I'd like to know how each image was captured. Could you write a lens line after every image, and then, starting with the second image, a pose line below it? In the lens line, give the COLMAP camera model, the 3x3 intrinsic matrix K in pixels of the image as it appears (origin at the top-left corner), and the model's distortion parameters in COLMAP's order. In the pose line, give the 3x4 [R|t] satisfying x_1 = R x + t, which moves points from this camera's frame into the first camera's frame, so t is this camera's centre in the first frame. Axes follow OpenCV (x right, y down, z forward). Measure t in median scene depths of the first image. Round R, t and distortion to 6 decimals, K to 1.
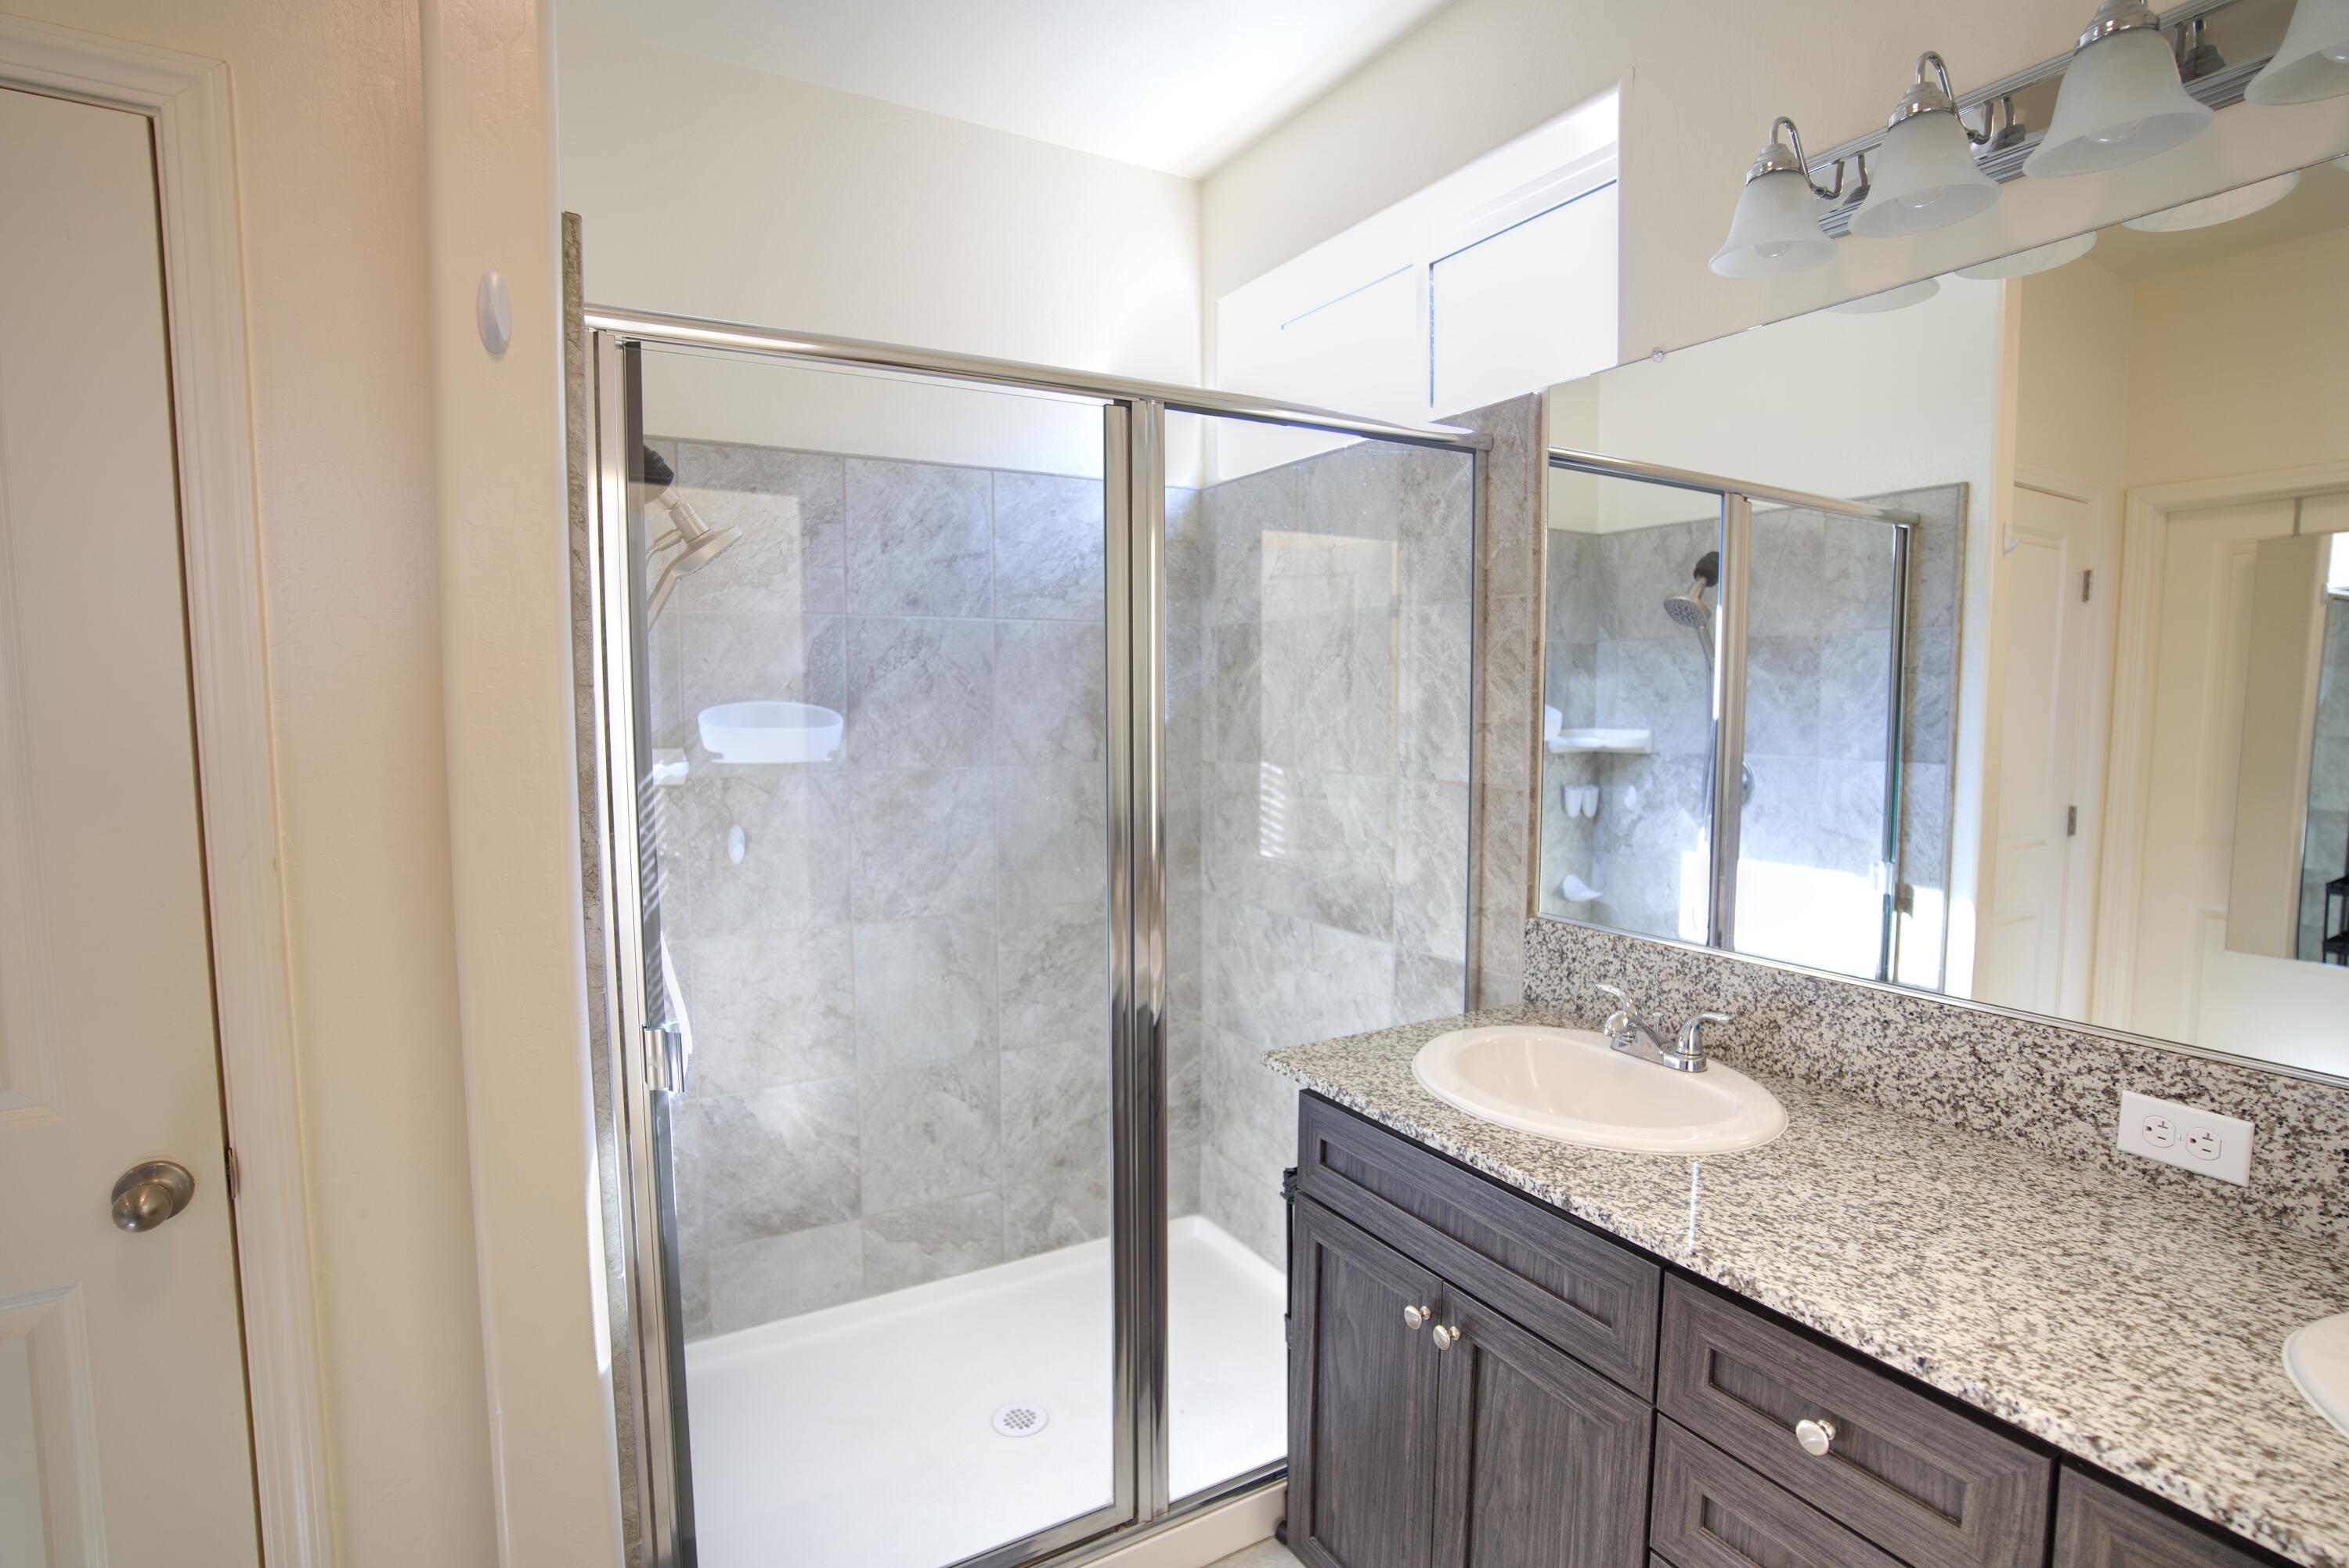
lens RADIAL K [[1159.3, 0, 1180.5], [0, 1159.3, 785.9], [0, 0, 1]] dist [-0.077546, 0.035679]
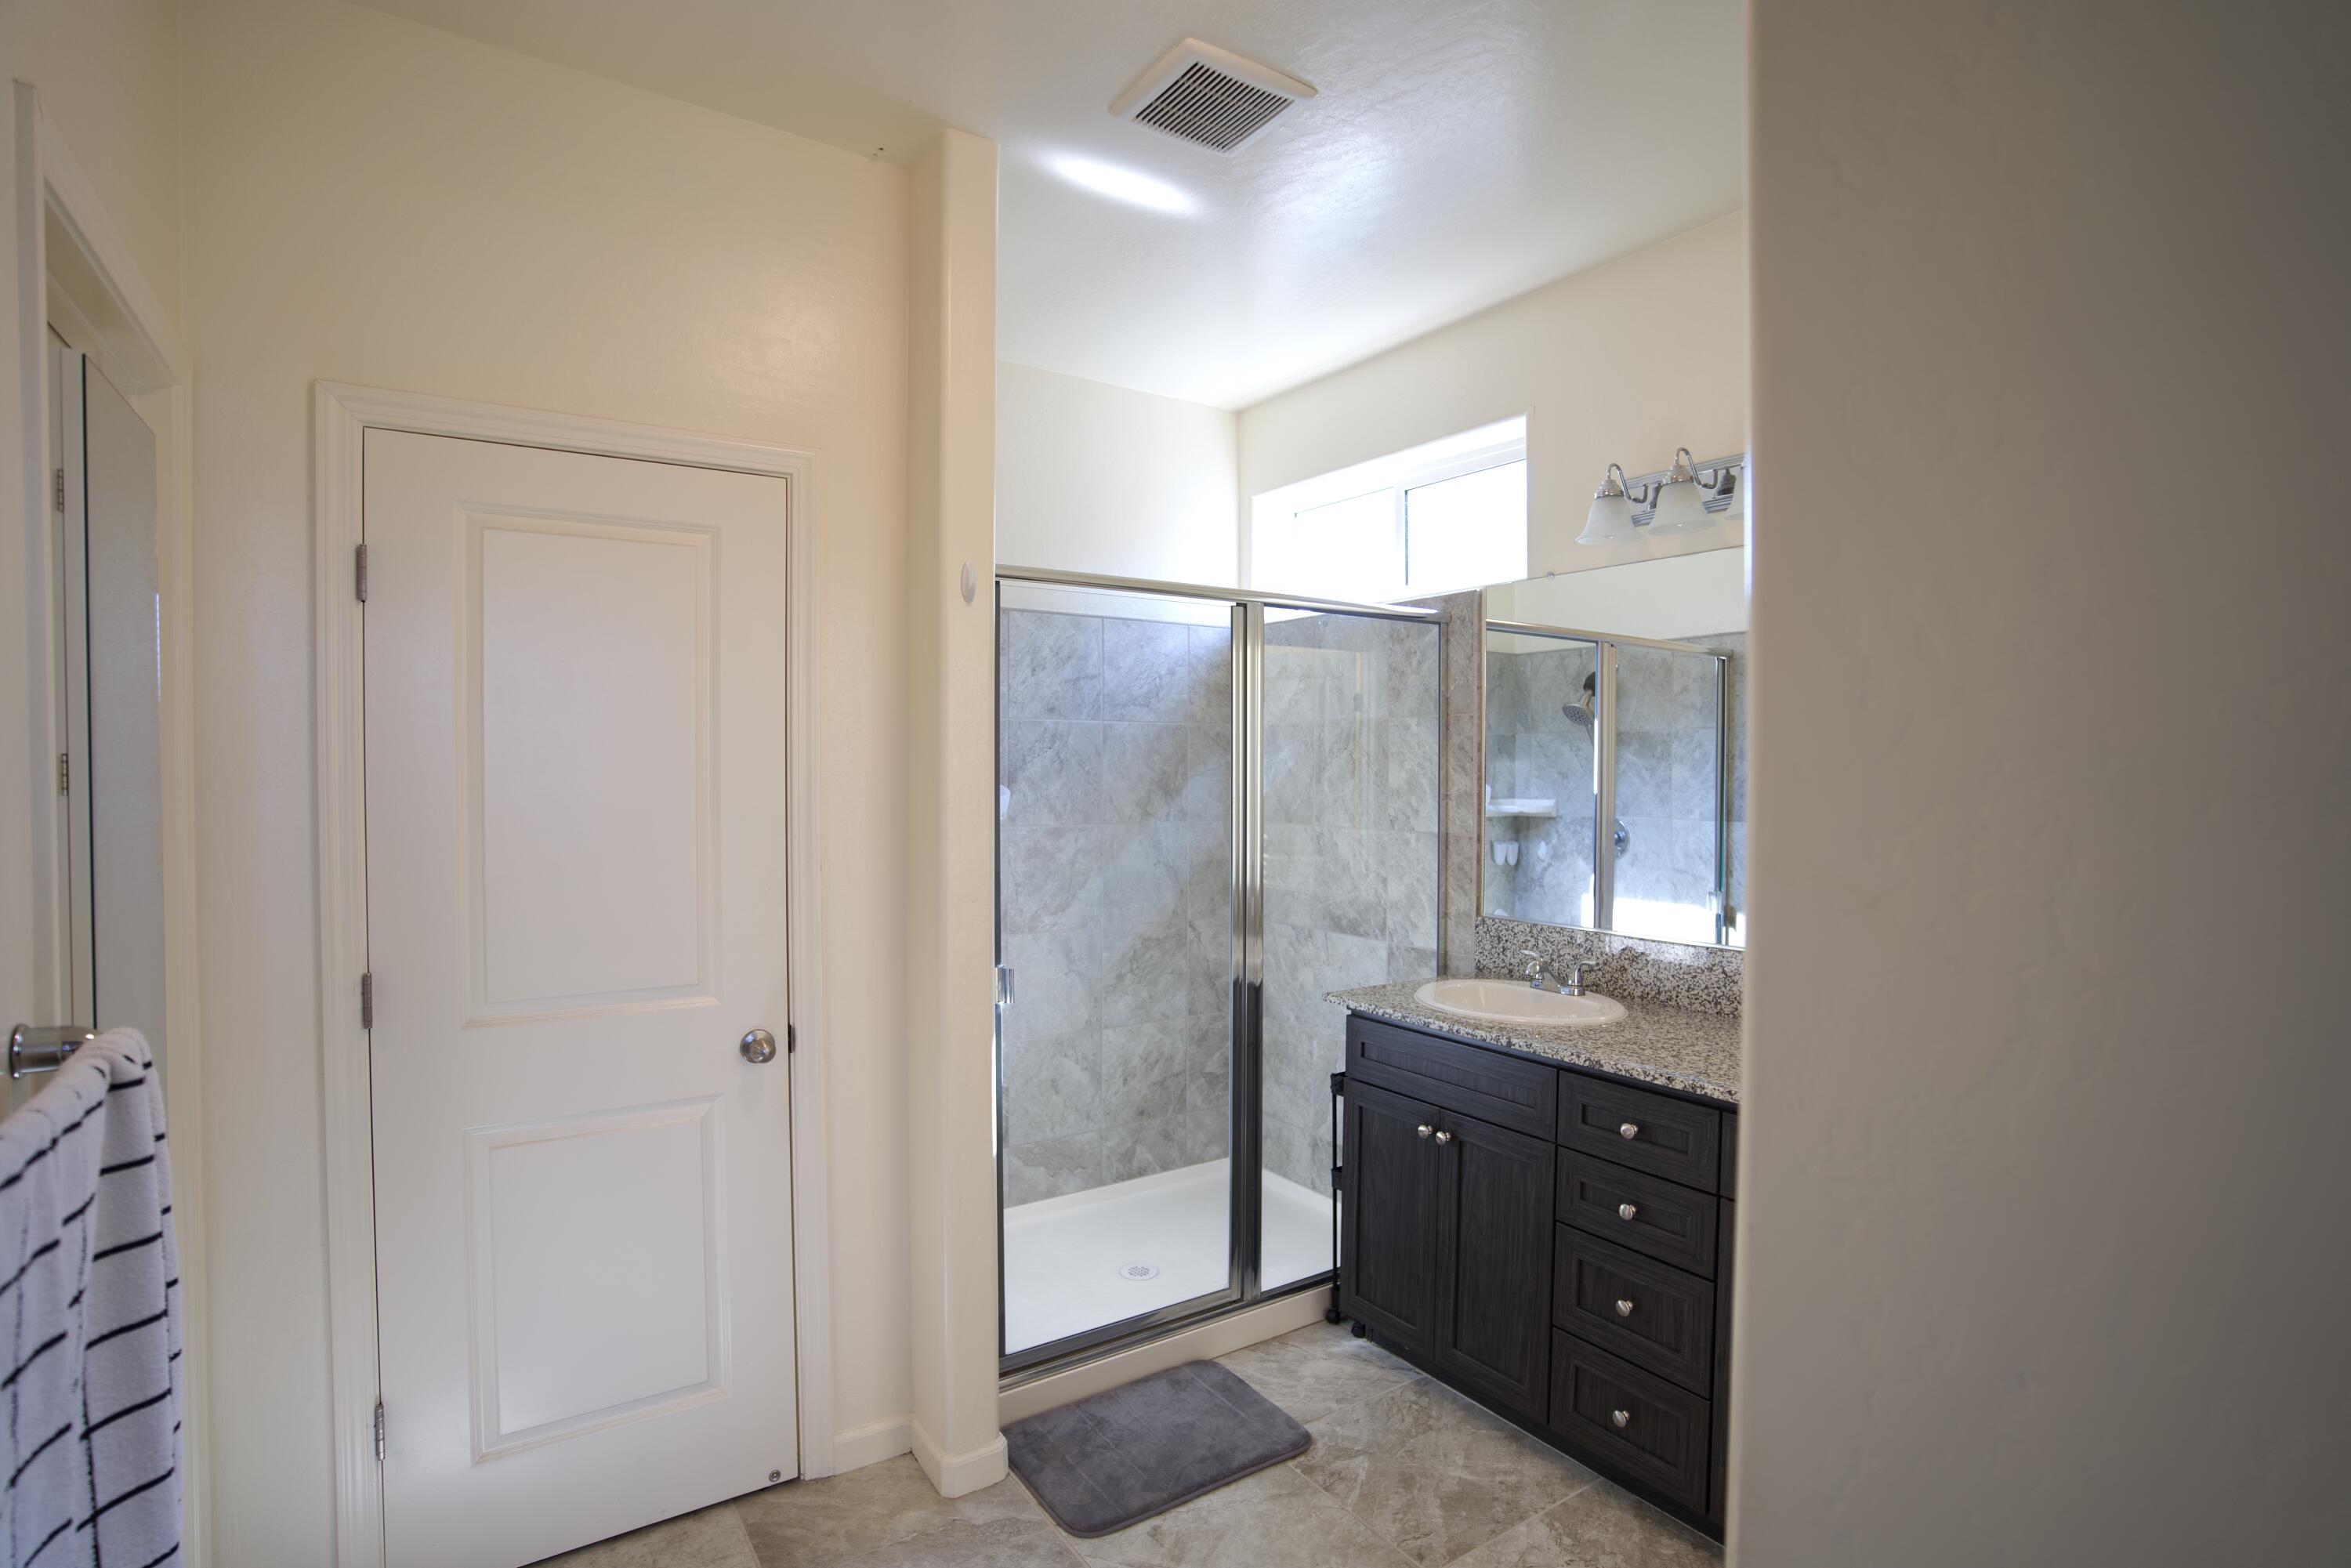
lens RADIAL K [[1160.3, 0, 1181.5], [0, 1160.3, 785.9], [0, 0, 1]] dist [-0.077546, 0.035679]
pose [[0.997758, 0.002736, 0.066875, -0.167976], [0.001463, 0.998033, -0.062669, 0.026863], [-0.066915, 0.062626, 0.995791, -0.450794]]
